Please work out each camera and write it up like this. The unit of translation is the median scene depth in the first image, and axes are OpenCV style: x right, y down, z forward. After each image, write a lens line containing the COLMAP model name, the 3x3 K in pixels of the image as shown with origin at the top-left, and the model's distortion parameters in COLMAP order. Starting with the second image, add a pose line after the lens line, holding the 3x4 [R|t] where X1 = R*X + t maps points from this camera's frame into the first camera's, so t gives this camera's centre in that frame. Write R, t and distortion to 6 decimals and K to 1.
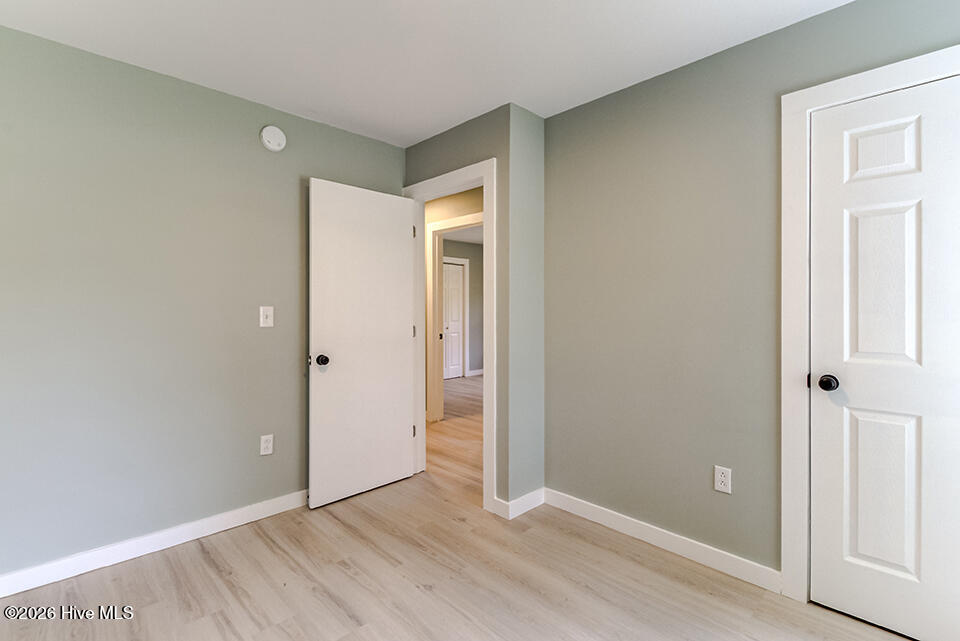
lens RADIAL K [[442.6, 0, 482.0], [0, 442.6, 319.5], [0, 0, 1]] dist [-0.002067, -0.003001]
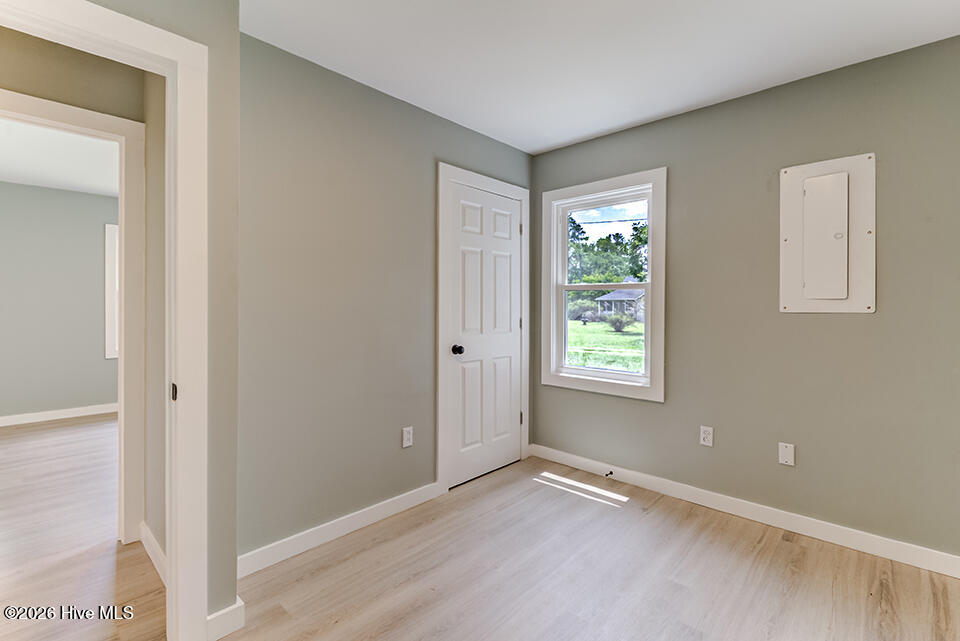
lens RADIAL K [[442.6, 0, 487.3], [0, 442.6, 311.6], [0, 0, 1]] dist [-0.002067, -0.003001]
pose [[-0.058638, -0.020606, 0.998067, -0.871259], [0.006521, 0.999758, 0.021024, -0.033965], [-0.998258, 0.007741, -0.058490, 0.980334]]
